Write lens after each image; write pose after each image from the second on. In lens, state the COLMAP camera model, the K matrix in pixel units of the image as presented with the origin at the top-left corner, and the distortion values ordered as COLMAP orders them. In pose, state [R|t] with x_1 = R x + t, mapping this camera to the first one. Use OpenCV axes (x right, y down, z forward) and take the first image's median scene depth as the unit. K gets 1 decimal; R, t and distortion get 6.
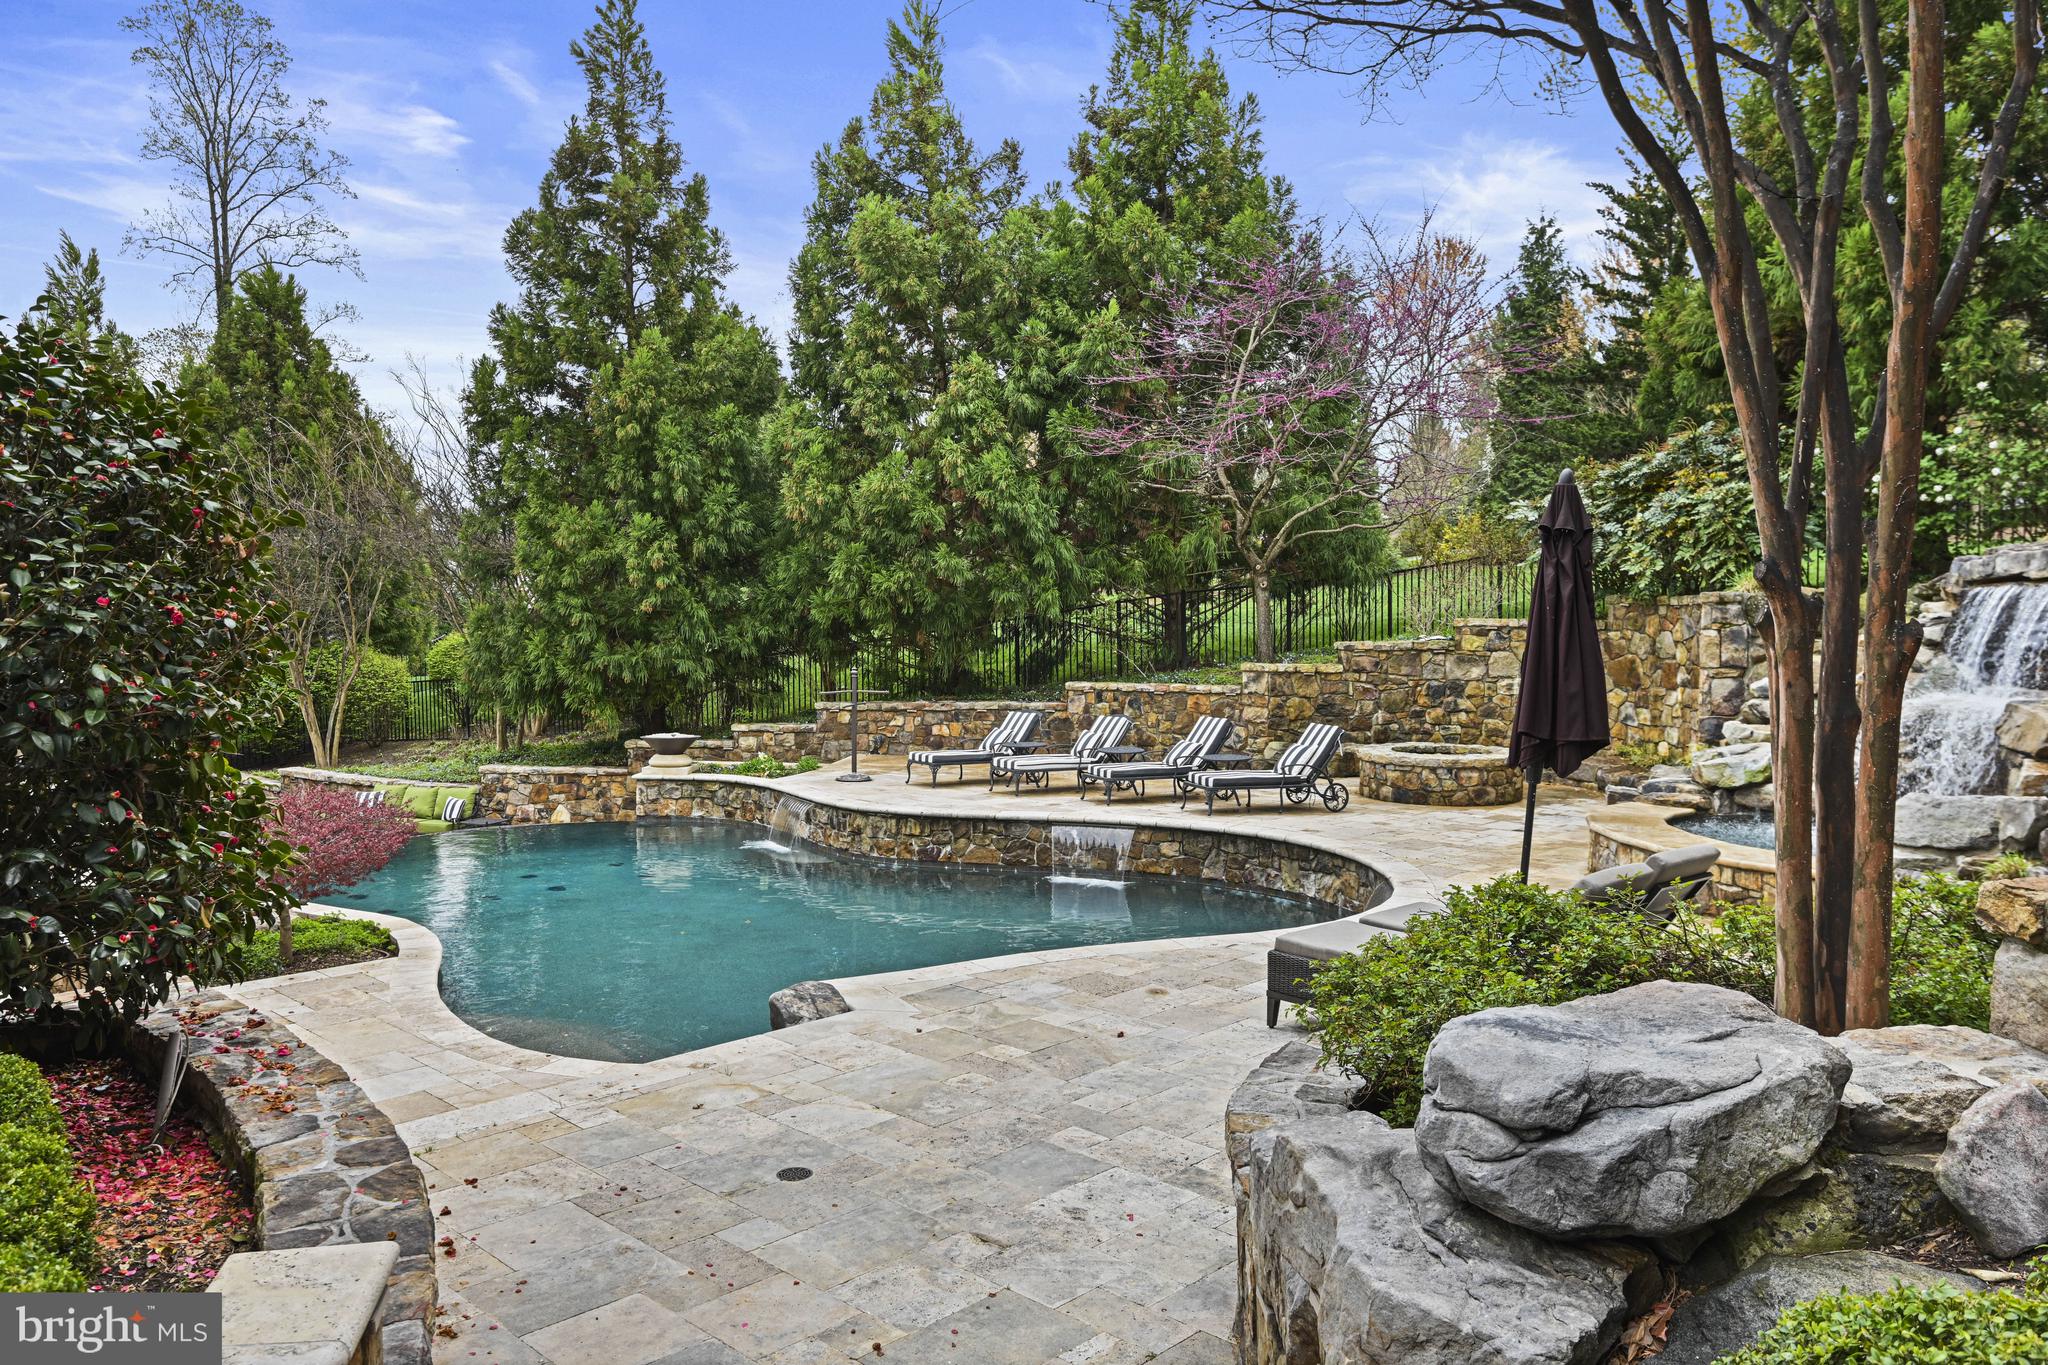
lens RADIAL K [[1438.1, 0, 1024.0], [0, 1438.1, 682.5], [0, 0, 1]] dist [-0.020635, -0.000531]
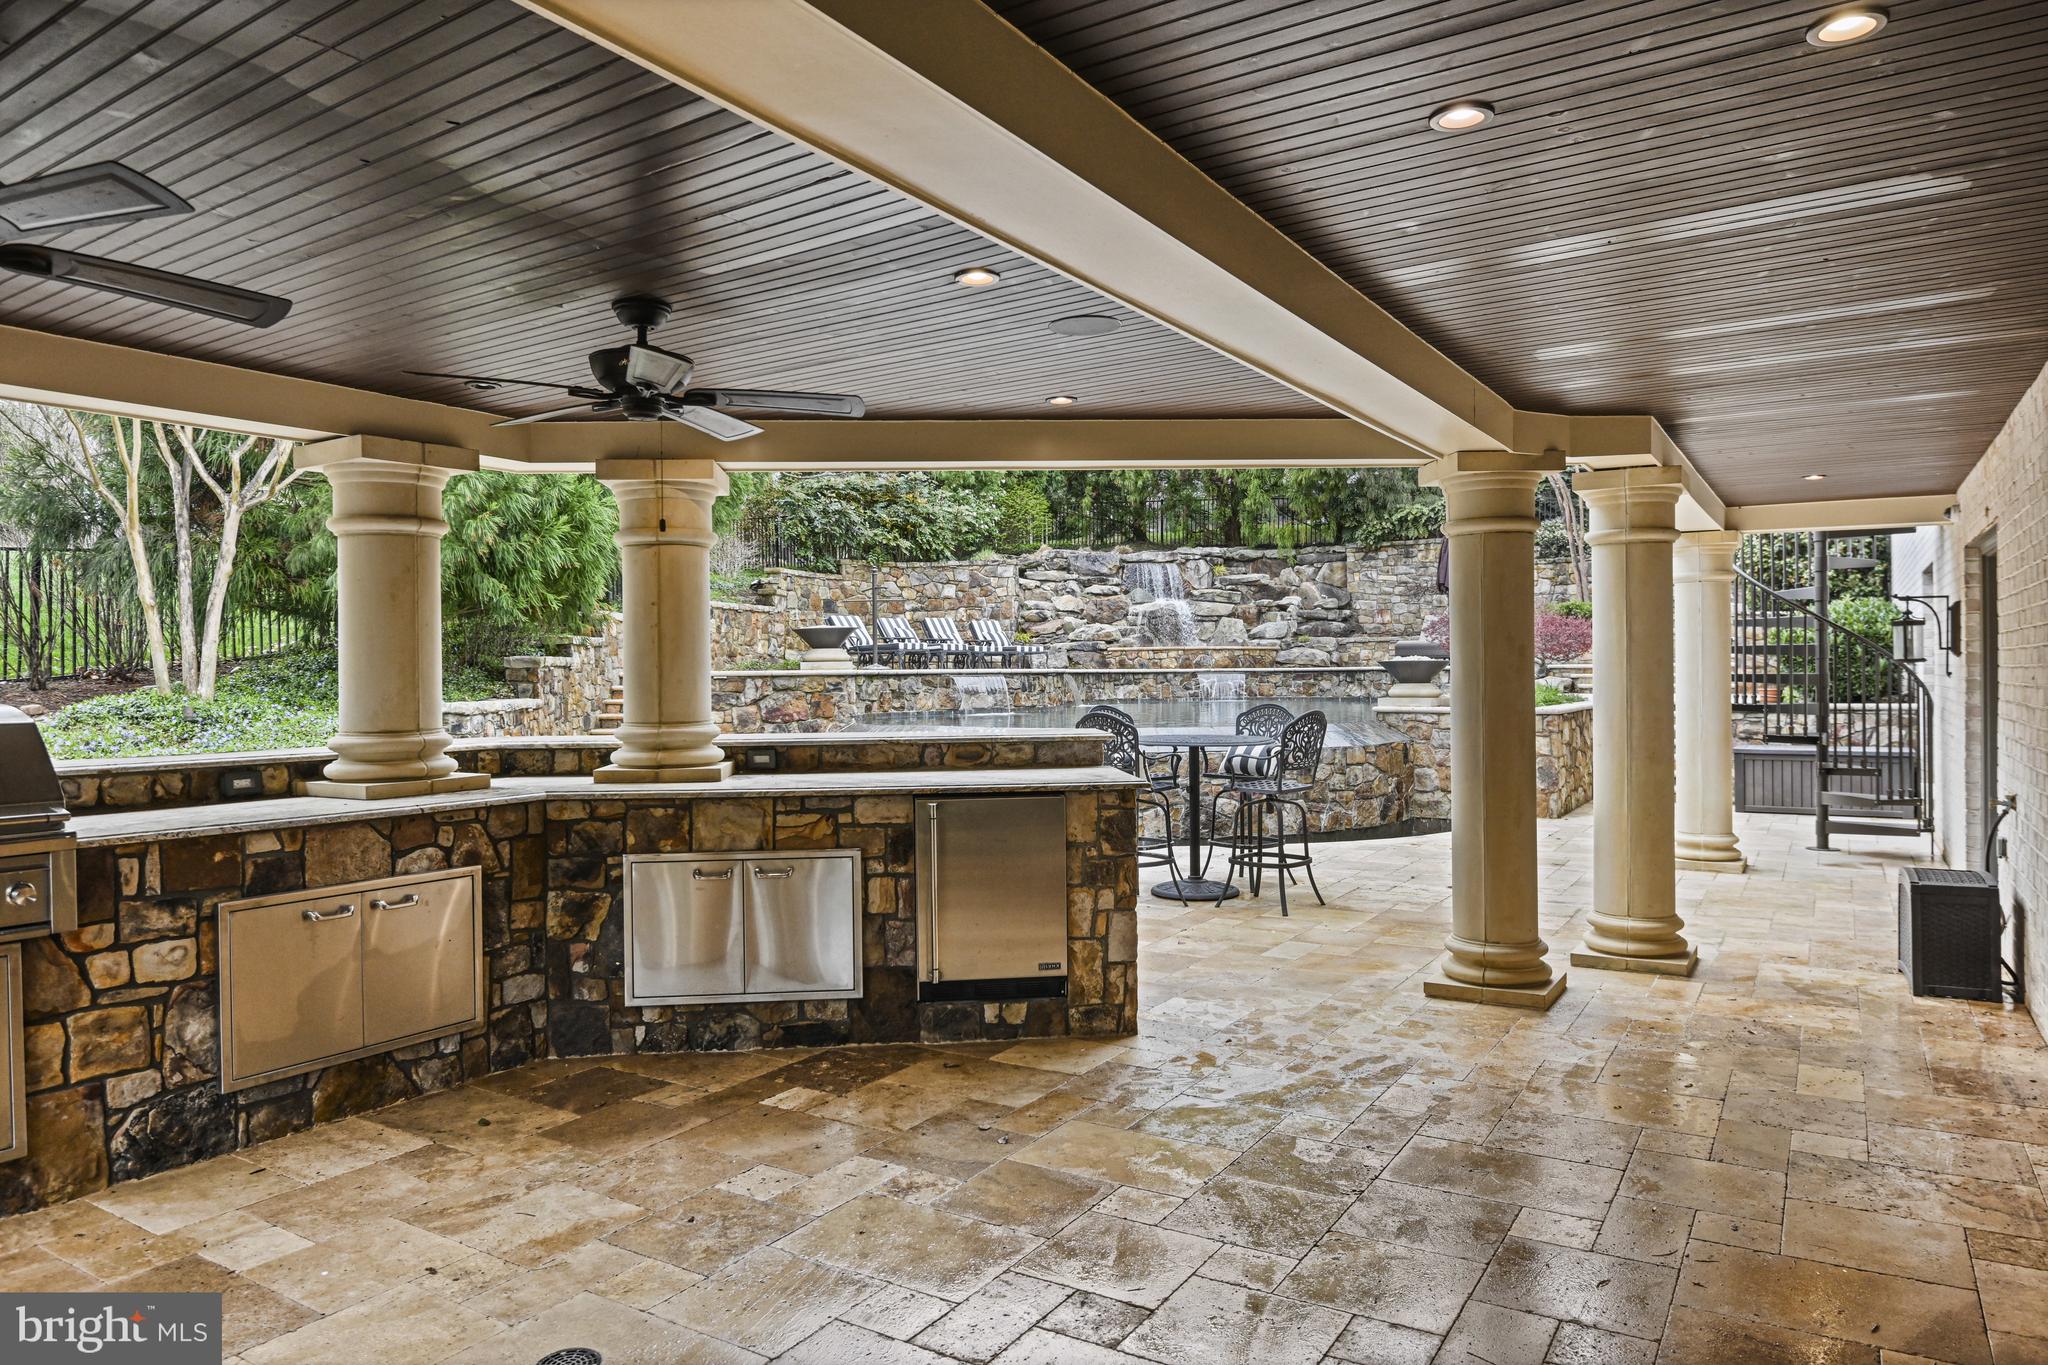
lens RADIAL K [[1278.0, 0, 1014.4], [0, 1278.0, 682.4], [0, 0, 1]] dist [-0.020271, -0.001006]
pose [[-0.186201, -0.009599, 0.982465, -0.959153], [0.056610, 0.998186, 0.020482, 0.055550], [-0.980879, 0.059431, -0.185320, 0.955807]]
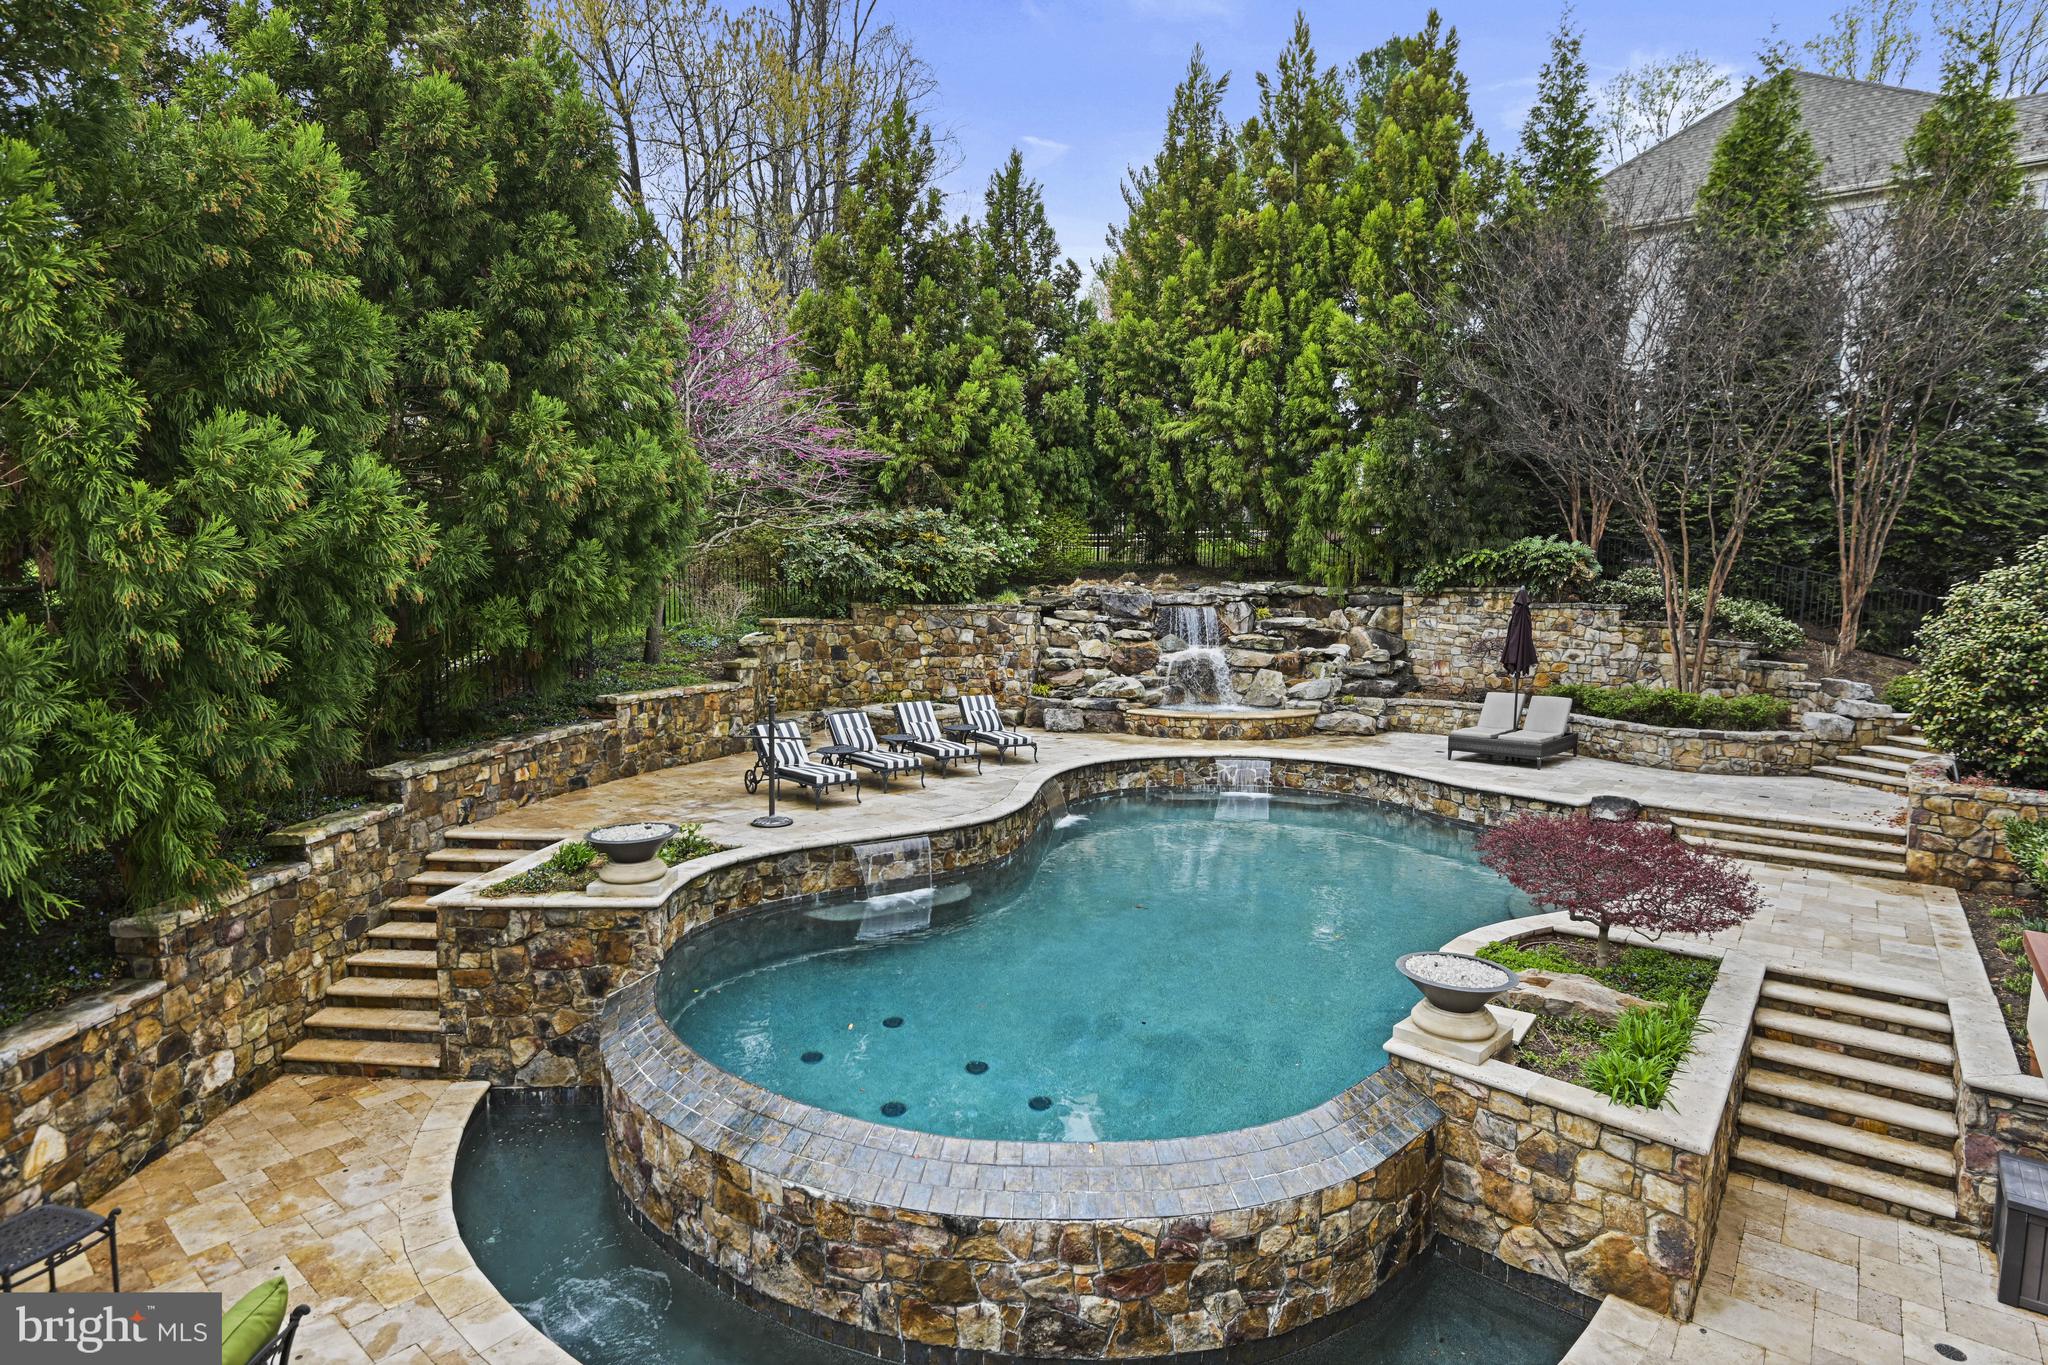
lens RADIAL K [[1037.7, 0, 1013.7], [0, 1037.7, 678.8], [0, 0, 1]] dist [-0.016780, -0.001655]
pose [[-0.067720, -0.083911, 0.994169, -0.665953], [0.035652, 0.995617, 0.086462, -0.061813], [-0.997067, 0.041300, -0.064432, 0.791115]]
